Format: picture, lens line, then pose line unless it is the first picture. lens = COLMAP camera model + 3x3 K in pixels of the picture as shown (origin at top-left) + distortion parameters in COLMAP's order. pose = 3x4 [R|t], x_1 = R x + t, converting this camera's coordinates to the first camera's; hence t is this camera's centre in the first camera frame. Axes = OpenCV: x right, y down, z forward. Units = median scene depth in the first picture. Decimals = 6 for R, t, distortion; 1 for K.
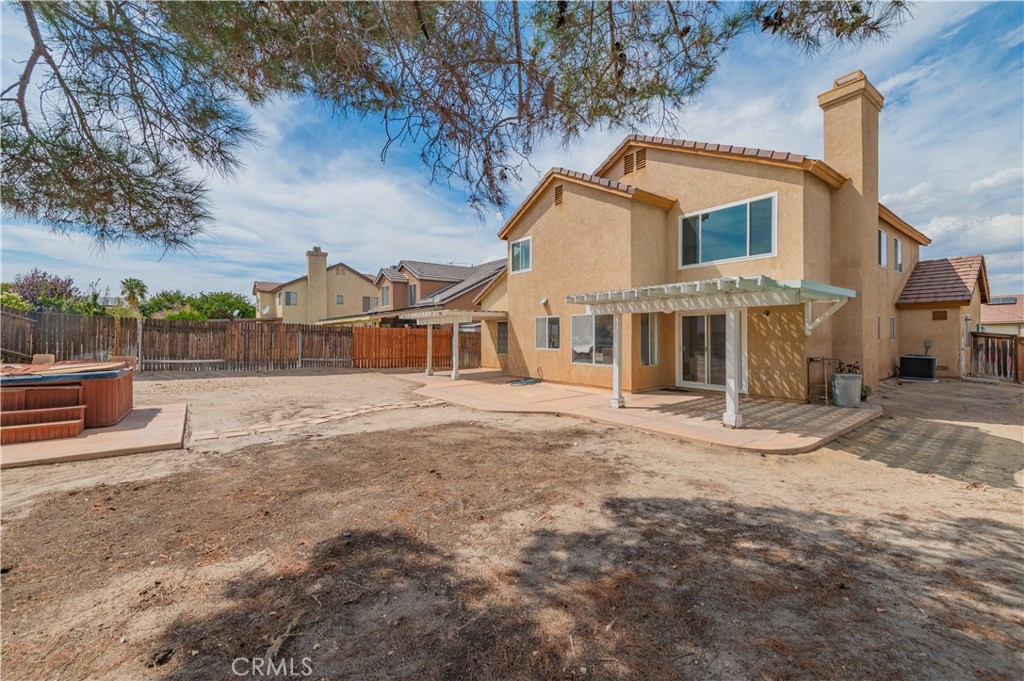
lens RADIAL K [[405.2, 0, 508.3], [0, 405.2, 343.2], [0, 0, 1]] dist [0.023649, -0.003414]
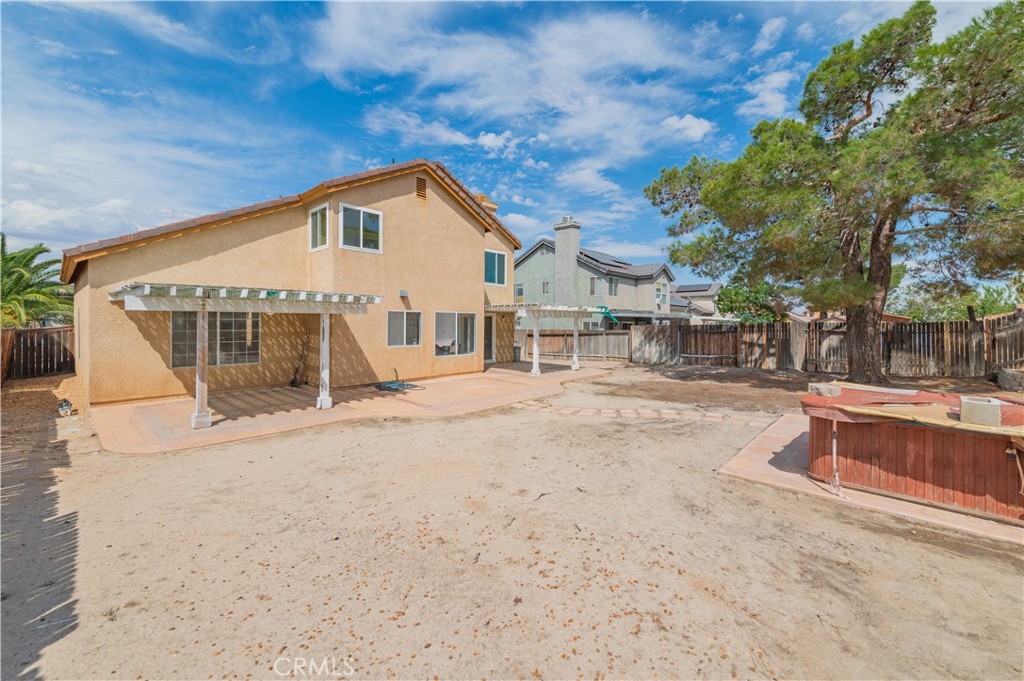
lens RADIAL K [[408.3, 0, 515.4], [0, 408.3, 331.1], [0, 0, 1]] dist [0.014601, -0.003866]
pose [[-0.191299, -0.018039, 0.981366, -0.912918], [0.018873, 0.999579, 0.022053, -0.037733], [-0.981350, 0.022740, -0.190878, 0.999698]]
